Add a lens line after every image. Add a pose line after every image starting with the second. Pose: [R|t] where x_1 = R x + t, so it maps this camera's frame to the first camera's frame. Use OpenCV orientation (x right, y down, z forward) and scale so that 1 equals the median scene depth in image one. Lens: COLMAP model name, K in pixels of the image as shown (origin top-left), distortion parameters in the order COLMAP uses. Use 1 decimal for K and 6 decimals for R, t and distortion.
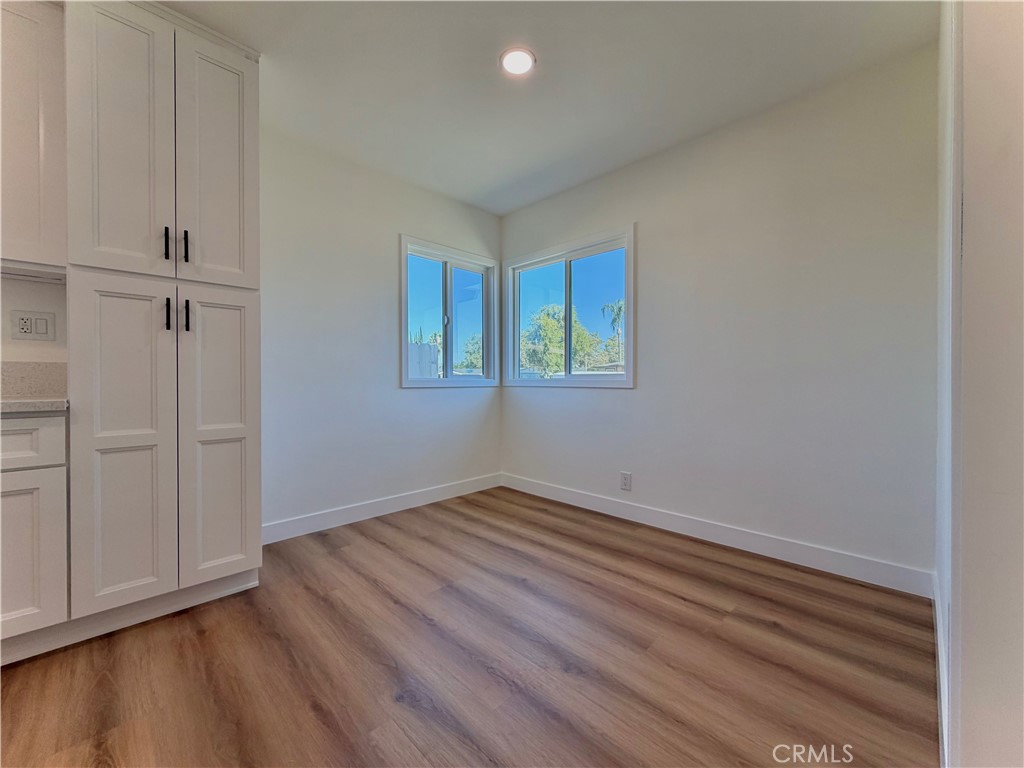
lens RADIAL K [[408.9, 0, 506.9], [0, 408.9, 383.0], [0, 0, 1]] dist [-0.000479, 0.000721]
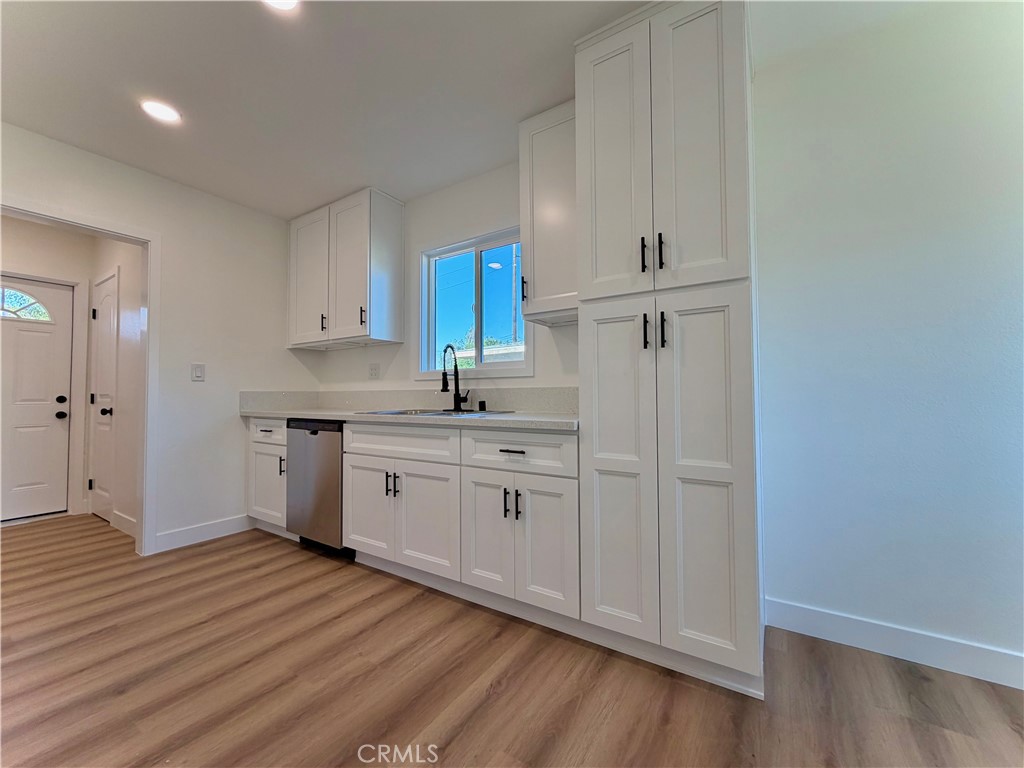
lens RADIAL K [[408.9, 0, 508.2], [0, 408.9, 382.2], [0, 0, 1]] dist [-0.000479, 0.000721]
pose [[0.212763, -0.027104, -0.976728, -0.007301], [0.001196, 0.999622, -0.027479, -0.030595], [0.977103, 0.004678, 0.212715, 0.496341]]
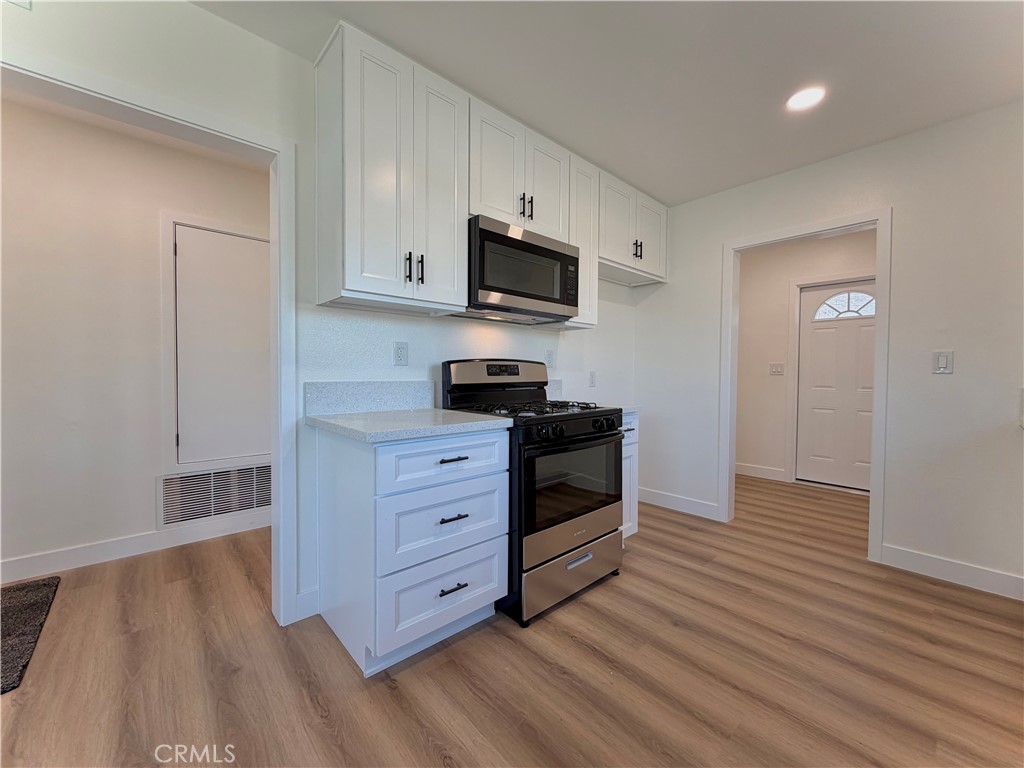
lens RADIAL K [[408.9, 0, 509.8], [0, 408.9, 381.4], [0, 0, 1]] dist [-0.000479, 0.000721]
pose [[-0.998890, -0.003835, 0.046958, -0.622032], [-0.002652, 0.999678, 0.025235, -0.088995], [-0.047039, 0.025082, -0.998578, 0.990186]]
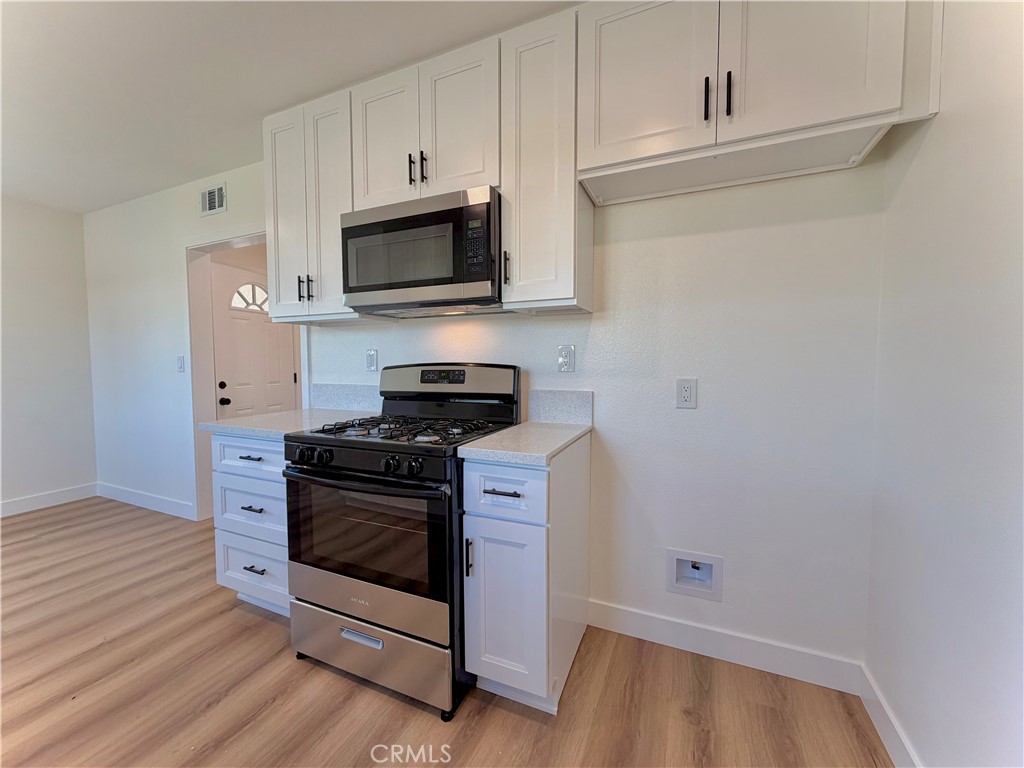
lens RADIAL K [[408.9, 0, 504.7], [0, 408.9, 381.4], [0, 0, 1]] dist [-0.000479, 0.000721]
pose [[-0.360004, -0.045236, 0.931854, -1.690896], [0.007773, 0.998644, 0.051481, -0.137749], [-0.932919, 0.025776, -0.359164, -0.189725]]
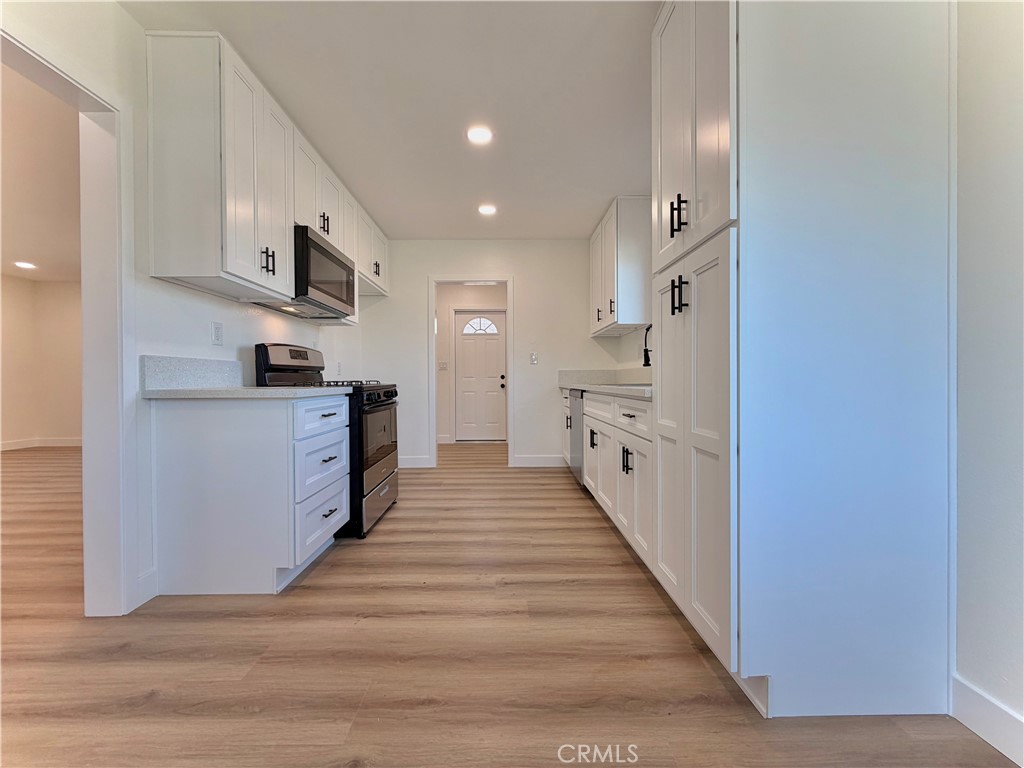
lens RADIAL K [[408.9, 0, 508.7], [0, 408.9, 381.4], [0, 0, 1]] dist [-0.000479, 0.000721]
pose [[-0.694202, 0.010550, -0.719703, 0.076202], [0.005795, 0.999942, 0.009067, 0.005508], [0.719757, 0.002124, -0.694223, 1.331582]]
